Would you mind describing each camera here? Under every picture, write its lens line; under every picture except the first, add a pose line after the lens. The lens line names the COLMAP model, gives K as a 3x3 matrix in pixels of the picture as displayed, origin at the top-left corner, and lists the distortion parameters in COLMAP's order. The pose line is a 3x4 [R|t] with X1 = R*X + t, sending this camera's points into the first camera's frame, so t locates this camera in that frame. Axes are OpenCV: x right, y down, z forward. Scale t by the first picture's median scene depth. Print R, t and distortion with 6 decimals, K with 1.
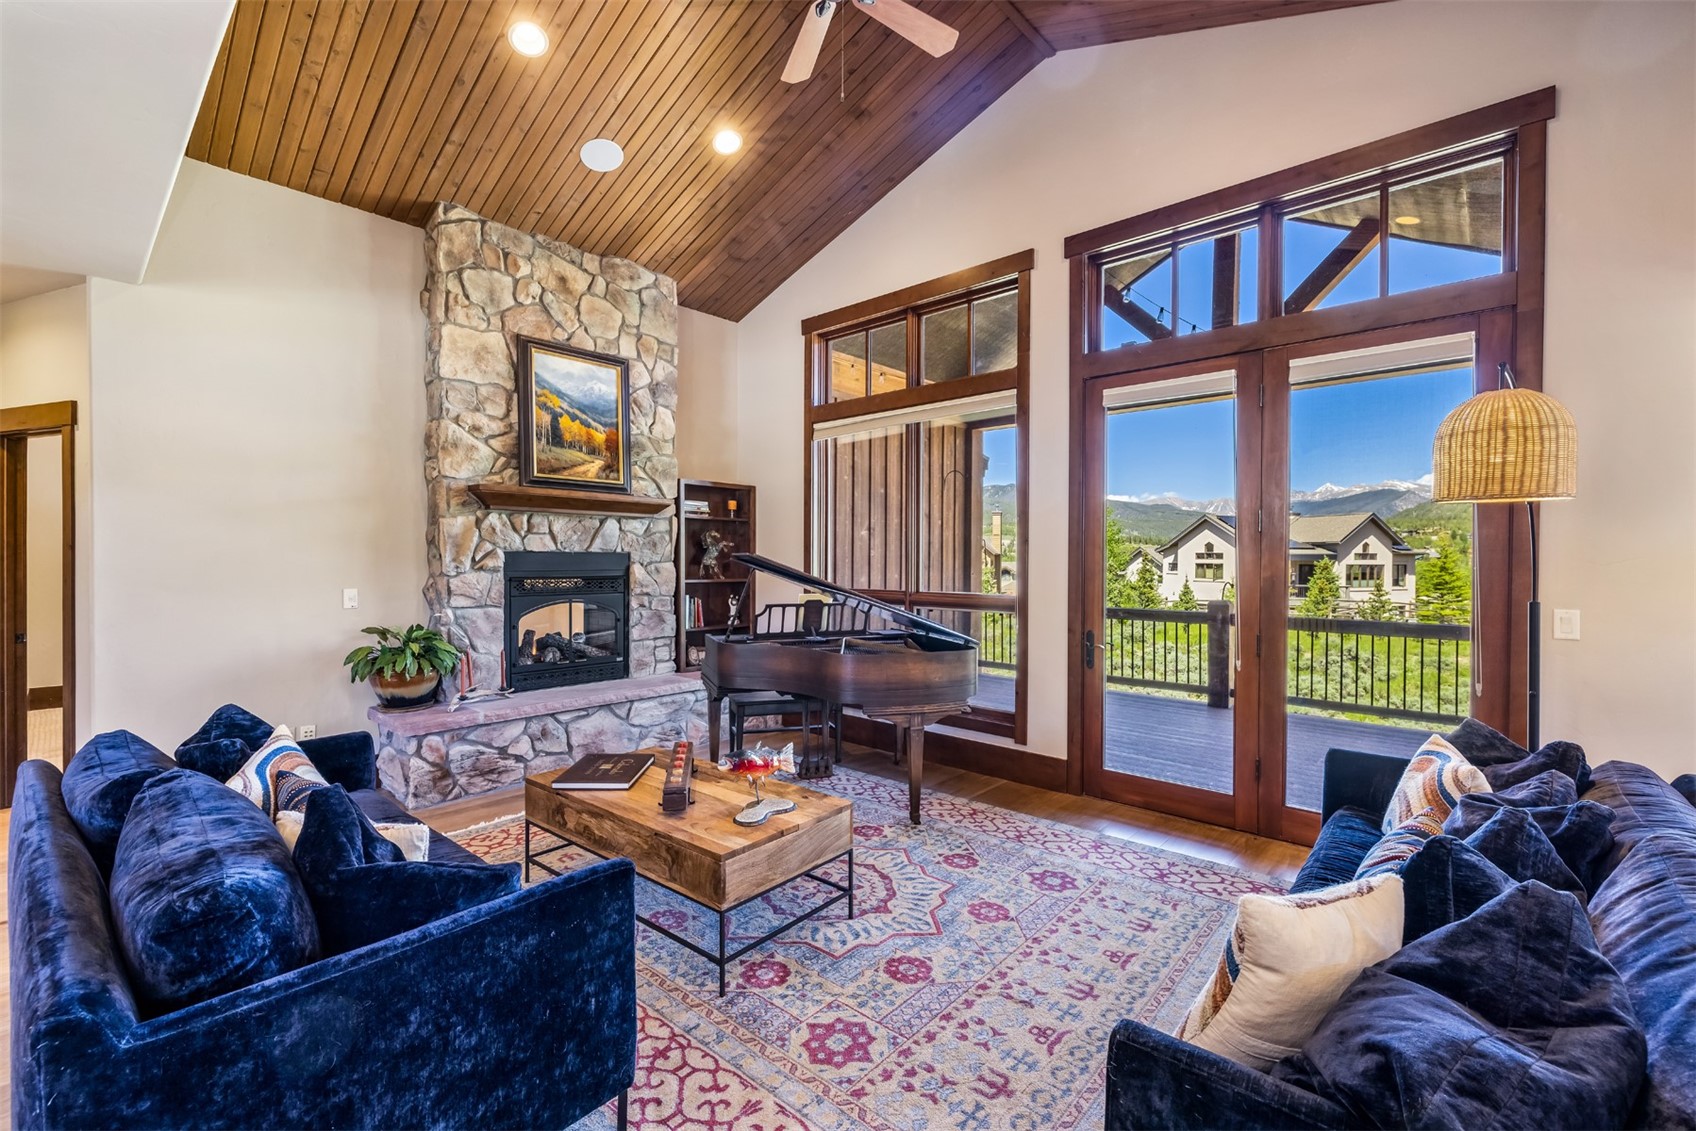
lens RADIAL K [[729.5, 0, 842.8], [0, 729.5, 565.0], [0, 0, 1]] dist [-0.000172, 0.000296]
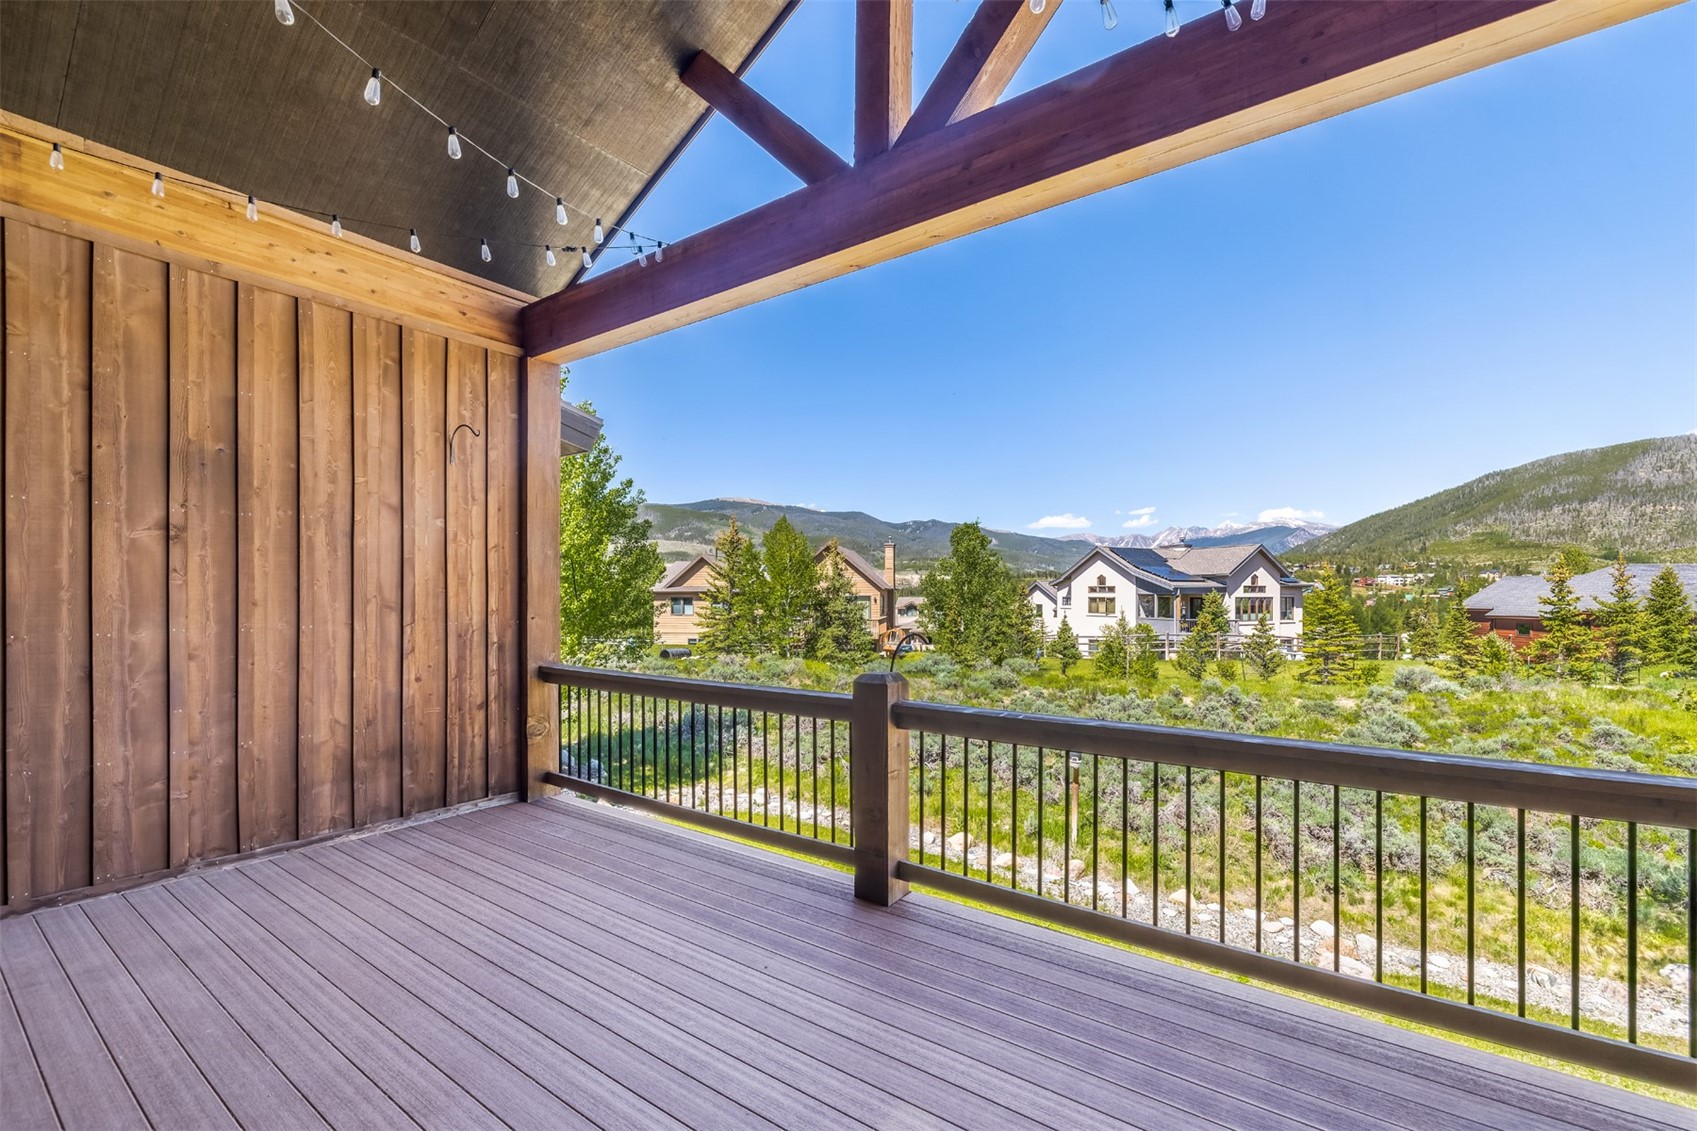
lens RADIAL K [[733.7, 0, 842.8], [0, 733.7, 595.1], [0, 0, 1]] dist [0.000710, -0.000017]
pose [[0.994707, -0.006202, 0.102561, 0.656490], [0.007035, 0.999945, -0.007770, 0.001211], [-0.102507, 0.008451, 0.994696, 0.773338]]
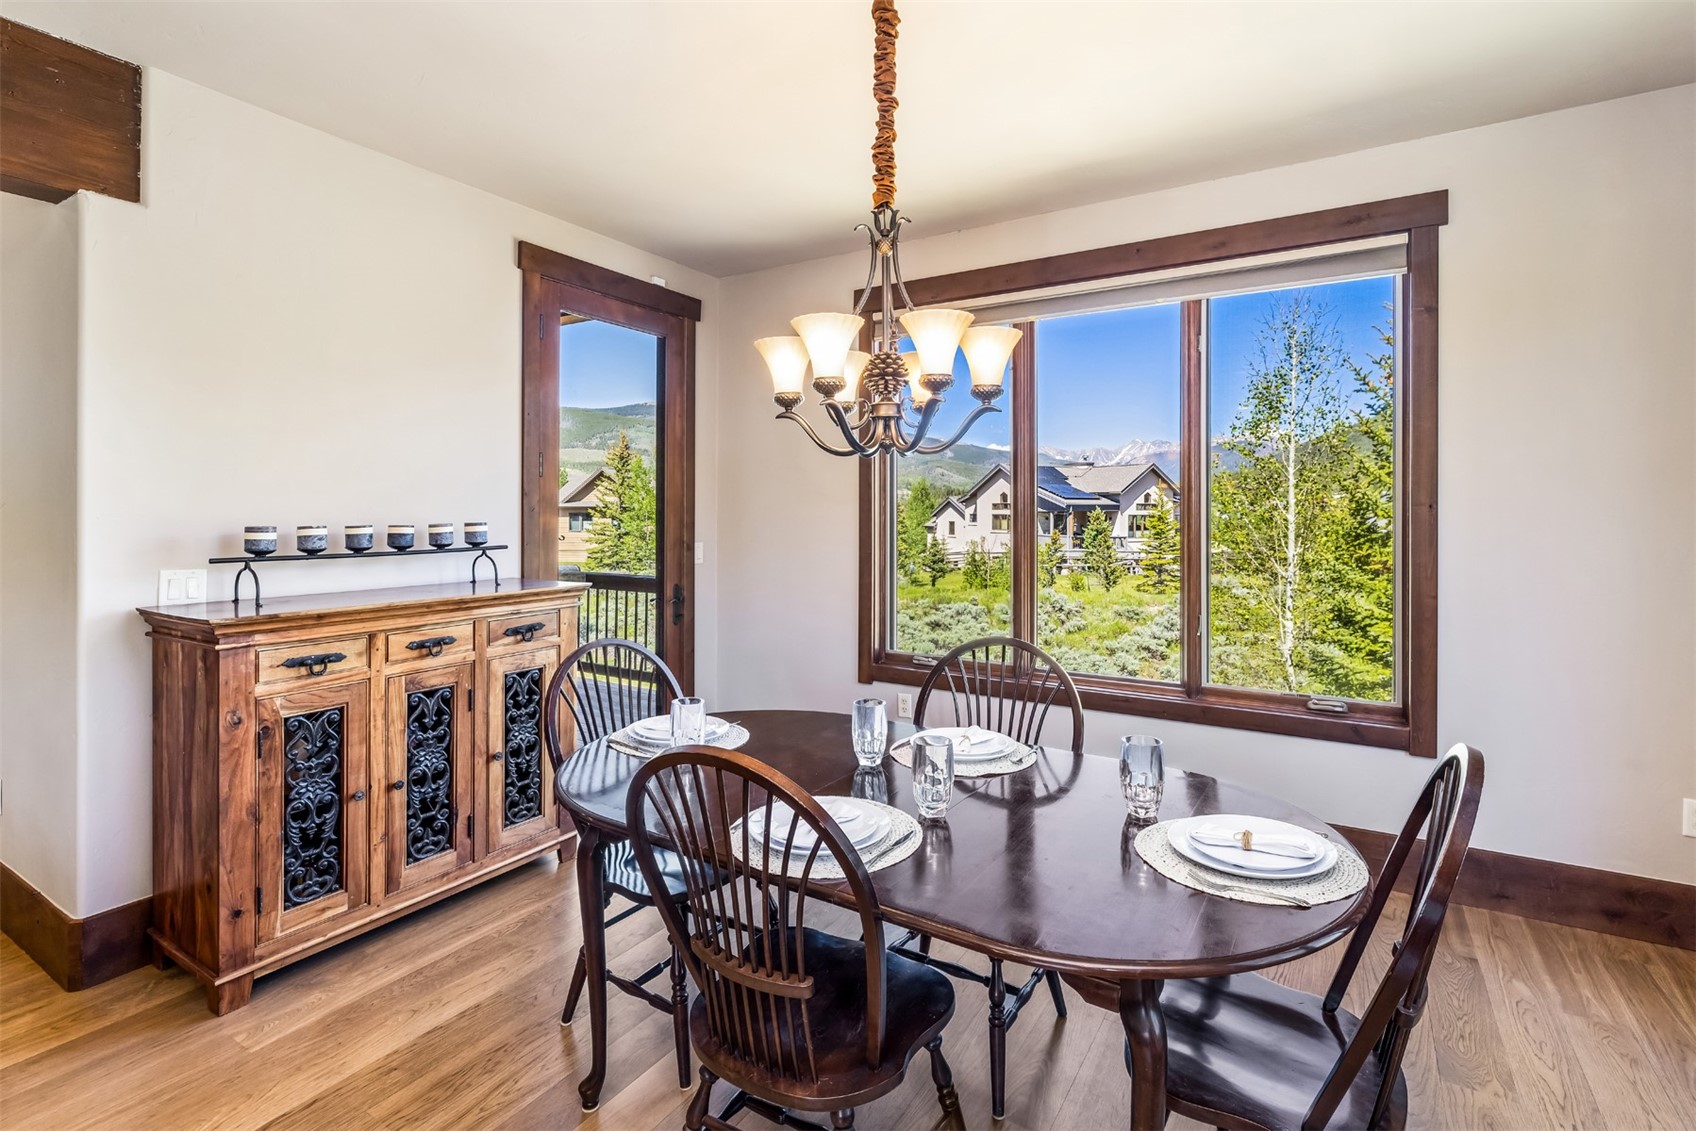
lens RADIAL K [[804.8, 0, 857.8], [0, 804.8, 513.1], [0, 0, 1]] dist [-0.002037, -0.000386]
pose [[0.981517, -0.002934, 0.191350, 1.088487], [0.003920, 0.999981, -0.004776, 0.006831], [-0.191333, 0.005438, 0.981510, -0.076483]]
